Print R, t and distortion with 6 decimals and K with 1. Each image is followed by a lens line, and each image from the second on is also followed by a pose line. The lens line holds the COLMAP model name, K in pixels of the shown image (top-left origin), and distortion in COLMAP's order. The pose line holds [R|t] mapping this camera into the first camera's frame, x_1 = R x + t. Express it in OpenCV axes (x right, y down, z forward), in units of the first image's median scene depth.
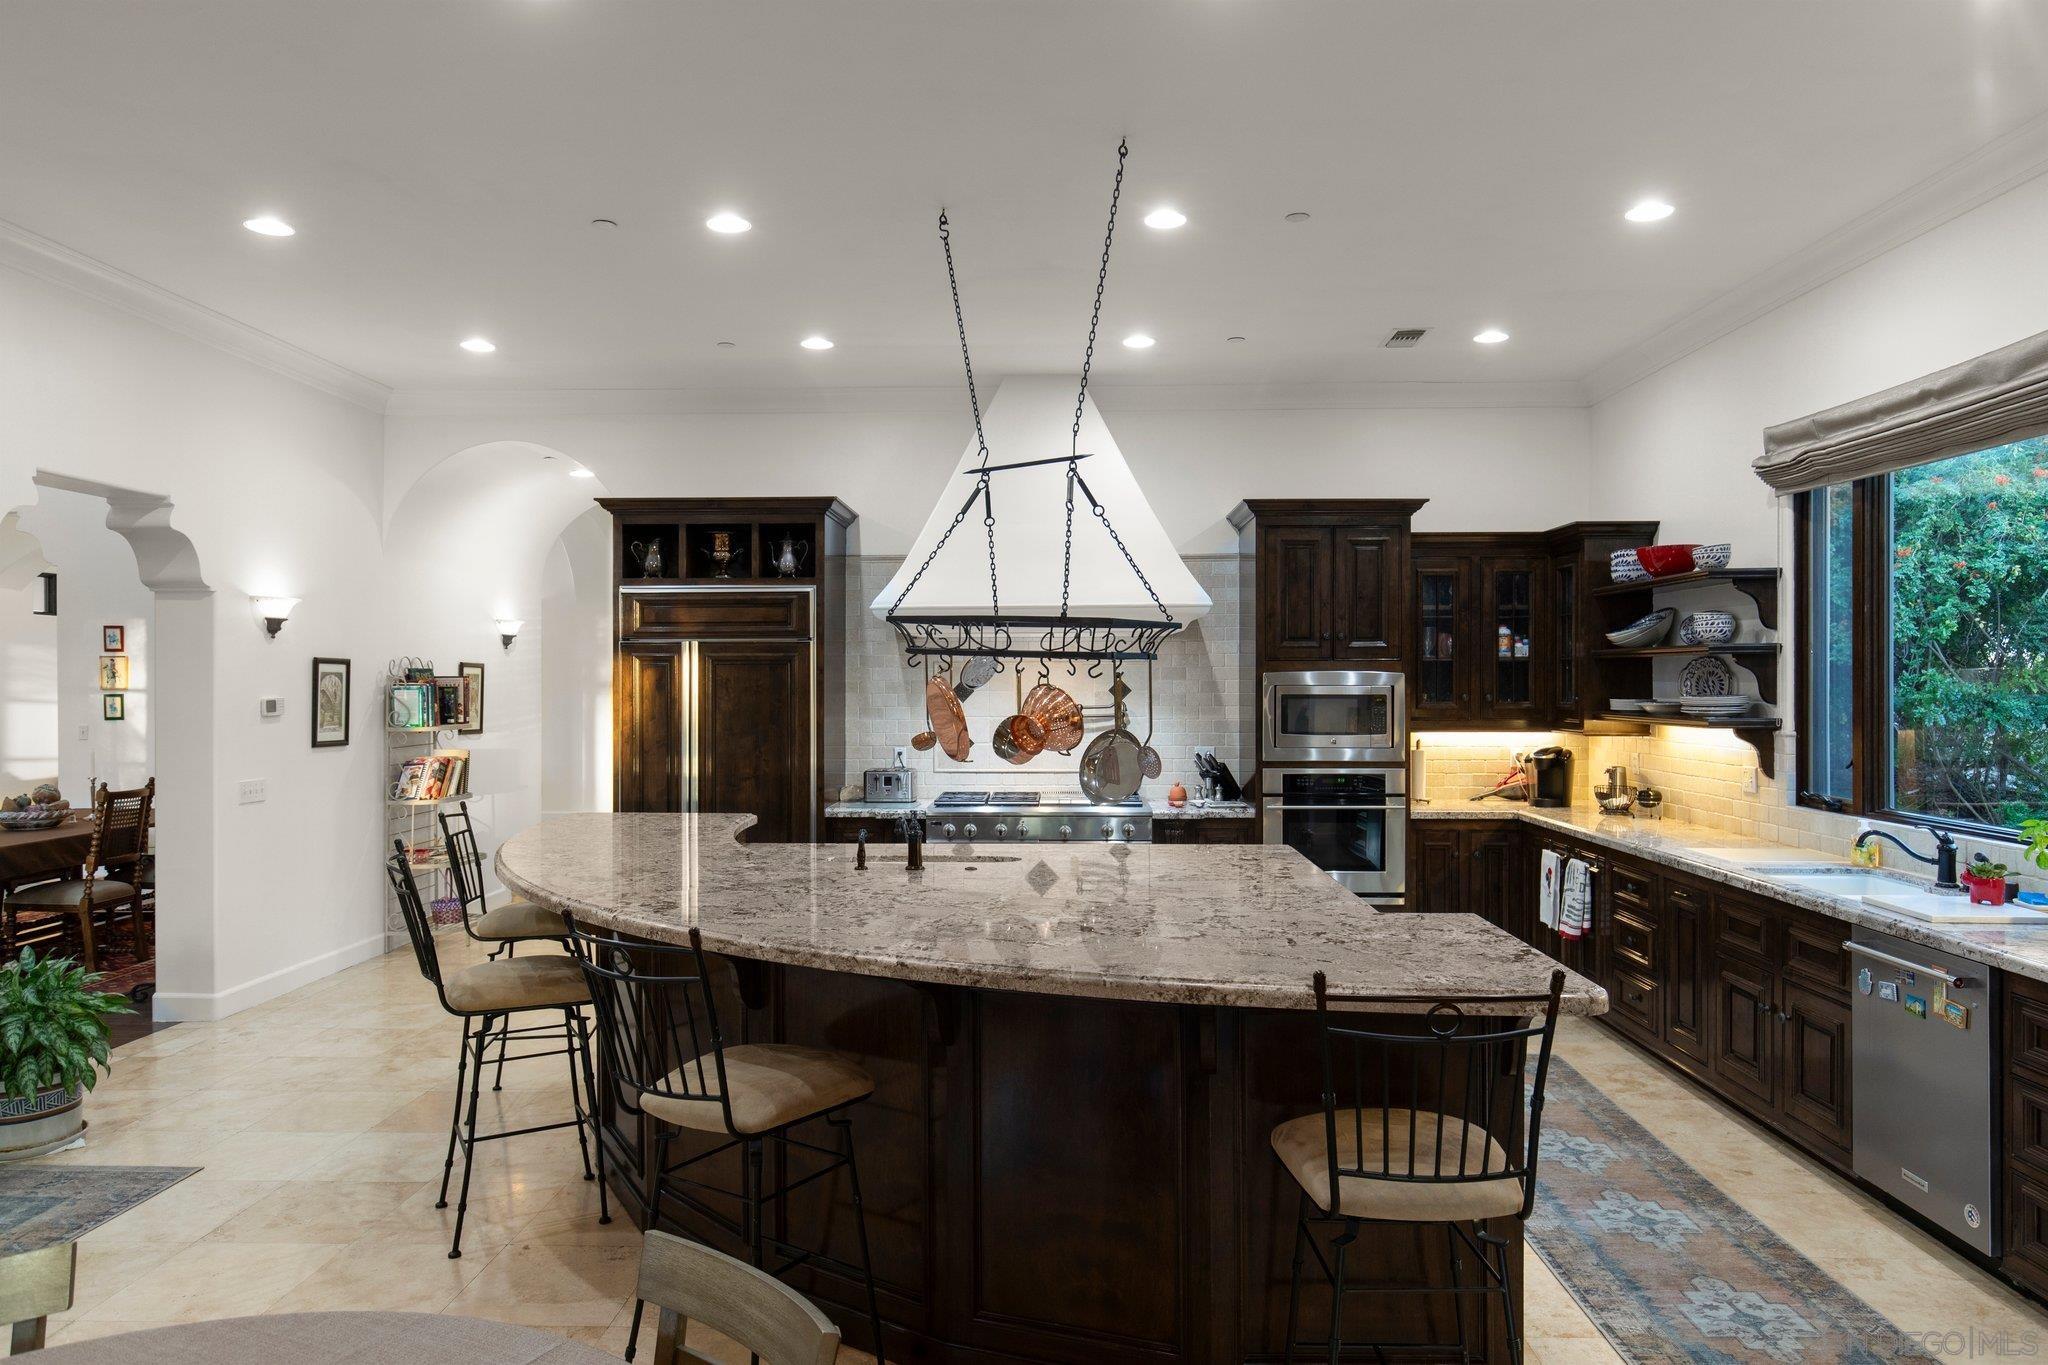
lens RADIAL K [[1291.6, 0, 1031.5], [0, 1291.6, 687.7], [0, 0, 1]] dist [0.000690, 0.001792]
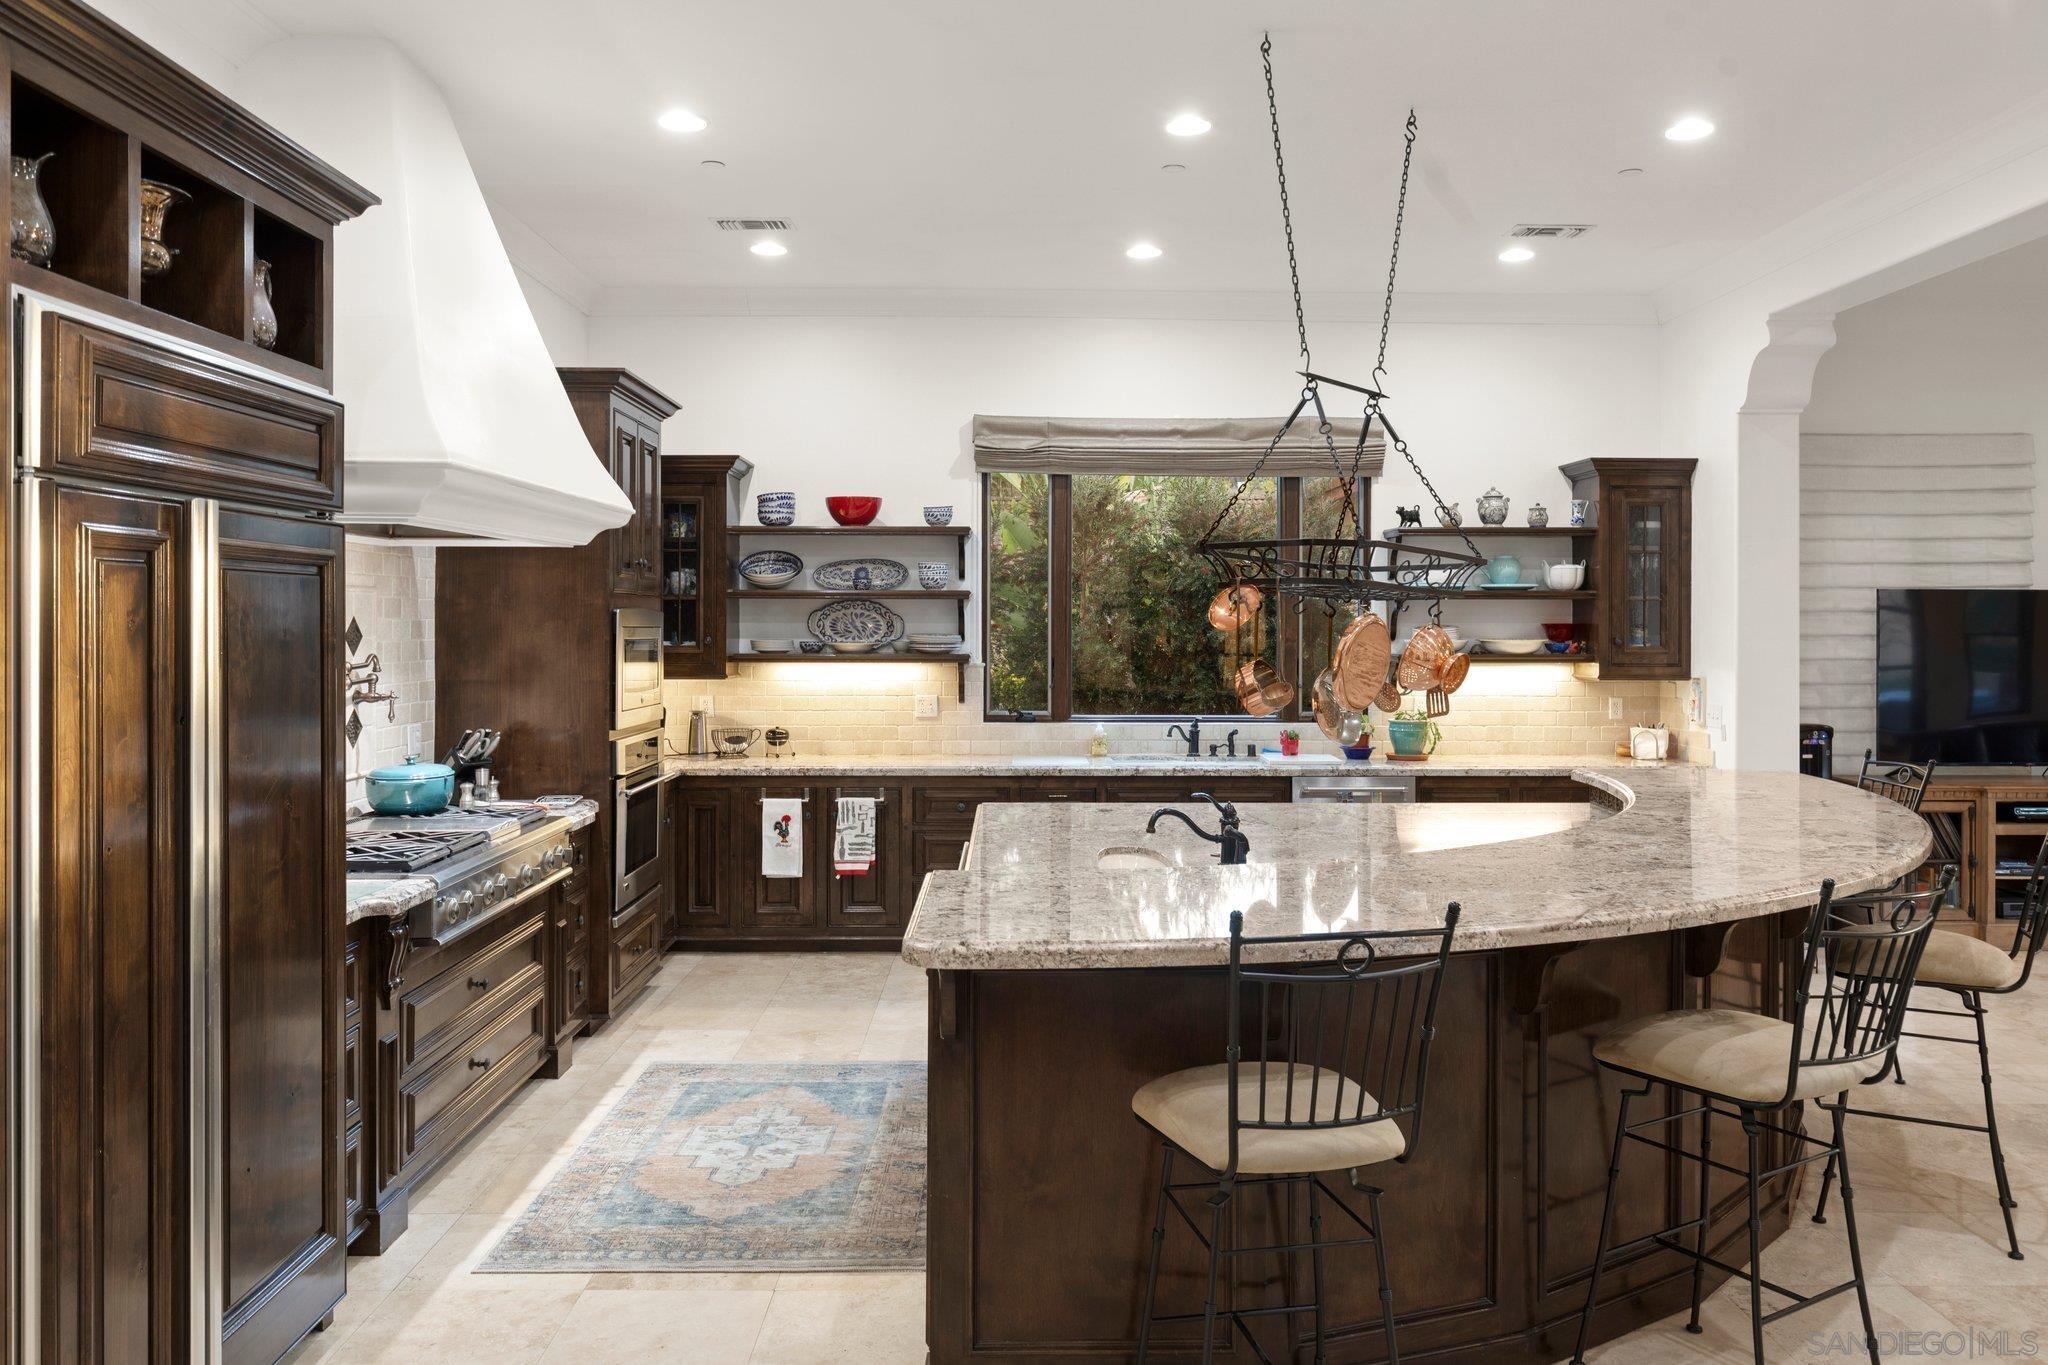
lens RADIAL K [[1497.1, 0, 1038.3], [0, 1497.1, 628.1], [0, 0, 1]] dist [0.003189, 0.003031]
pose [[-0.047481, -0.002667, 0.998869, -0.705354], [0.003961, 0.999988, 0.002858, -0.002612], [-0.998864, 0.004092, -0.047470, 0.842915]]
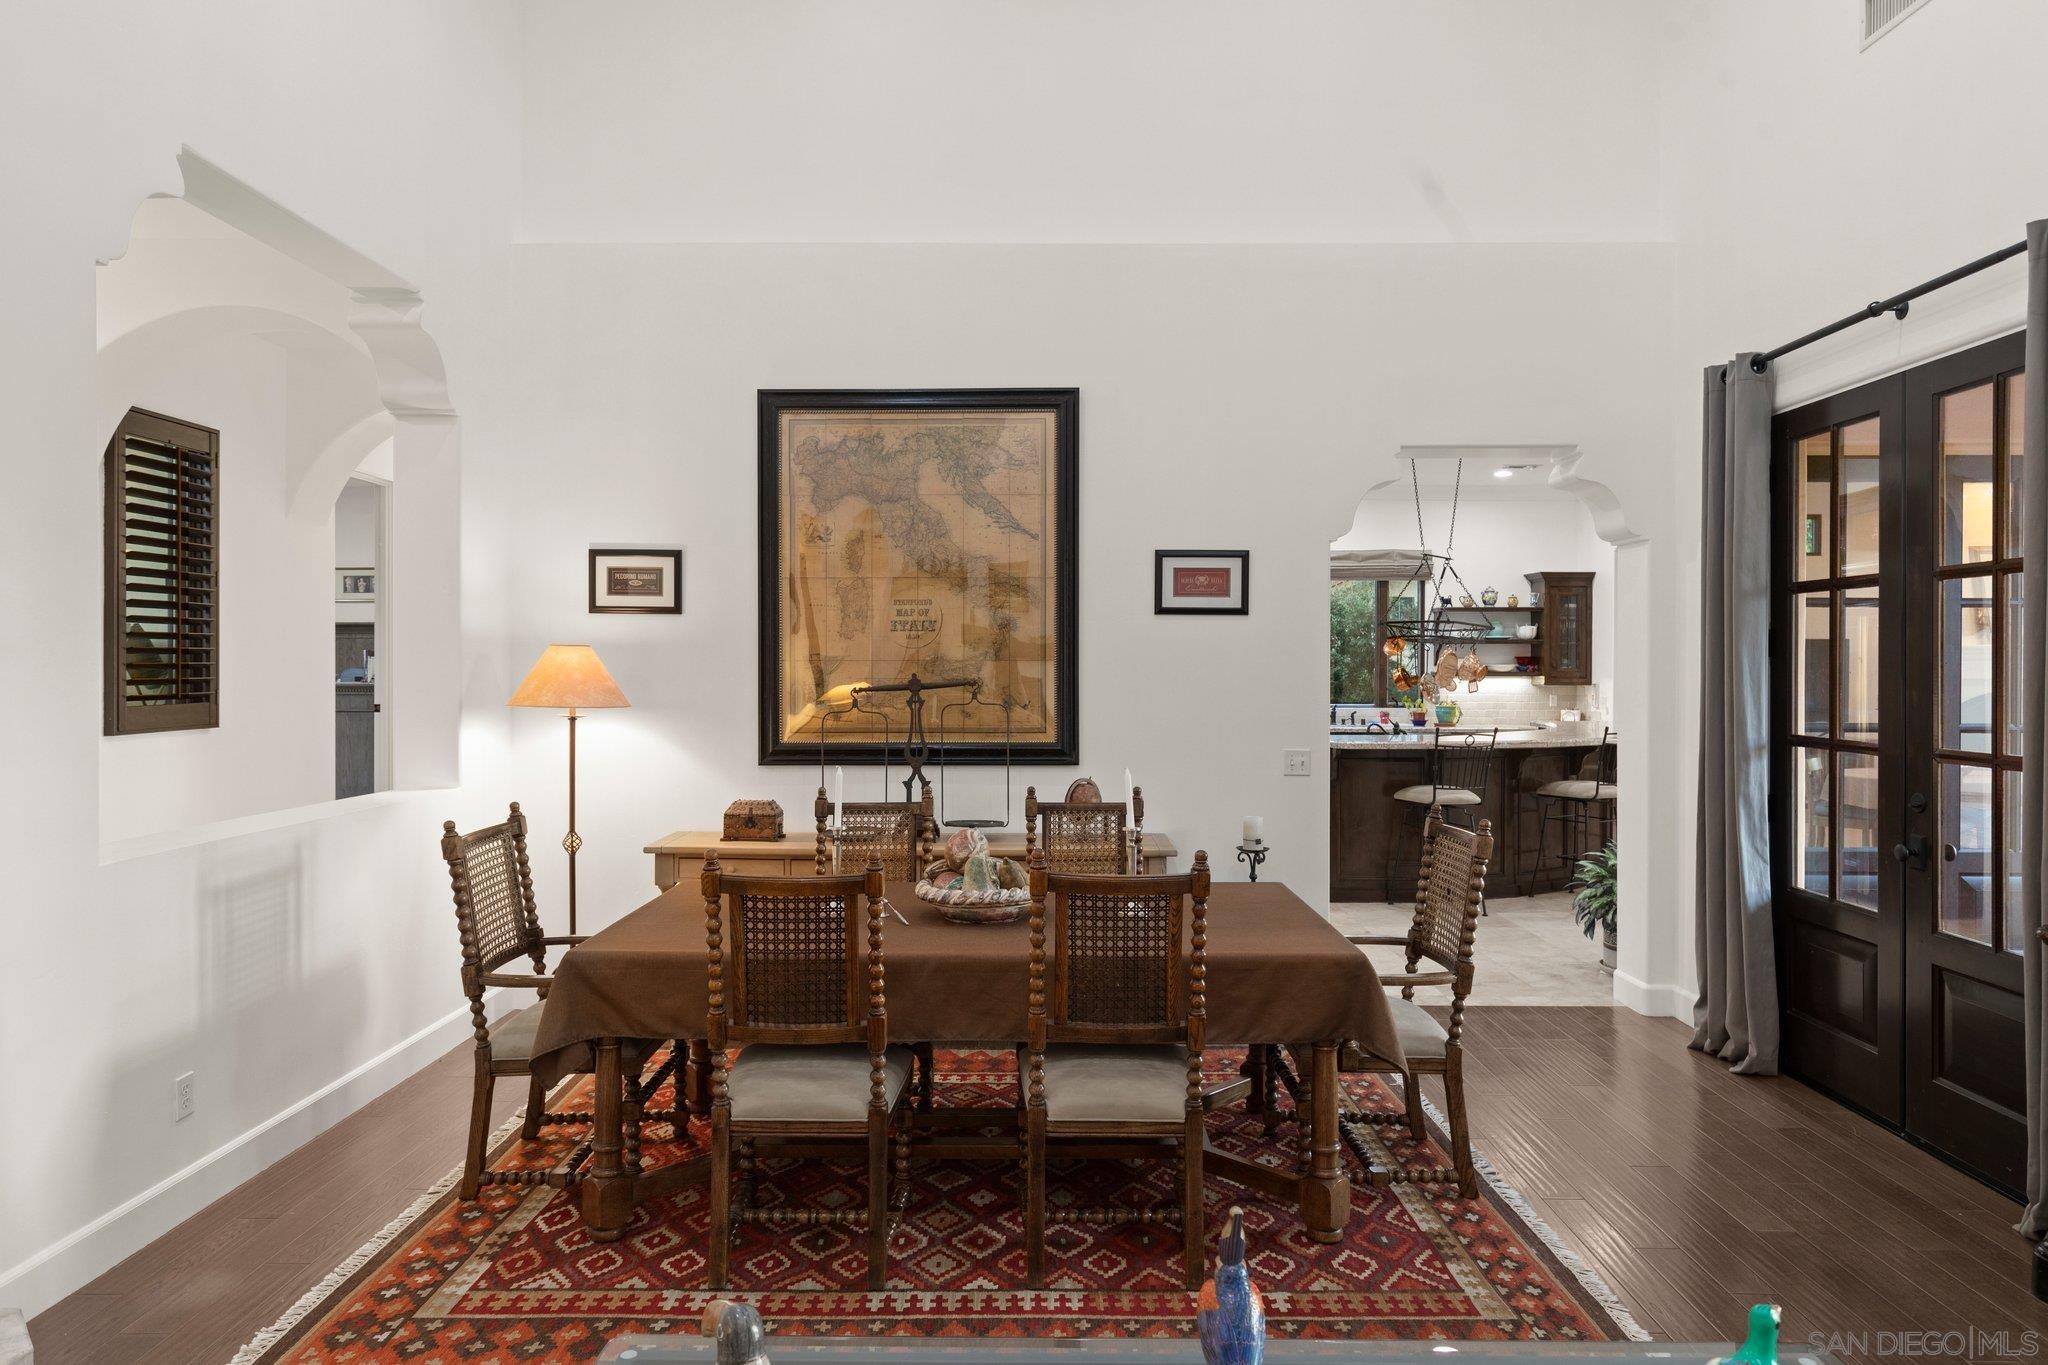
lens RADIAL K [[1273.8, 0, 1027.6], [0, 1273.8, 675.0], [0, 0, 1]] dist [0.003338, 0.003809]
pose [[-0.012963, -0.006258, 0.999896, -1.479290], [0.004271, 0.999971, 0.006314, 0.011660], [-0.999907, 0.004352, -0.012936, 1.158741]]
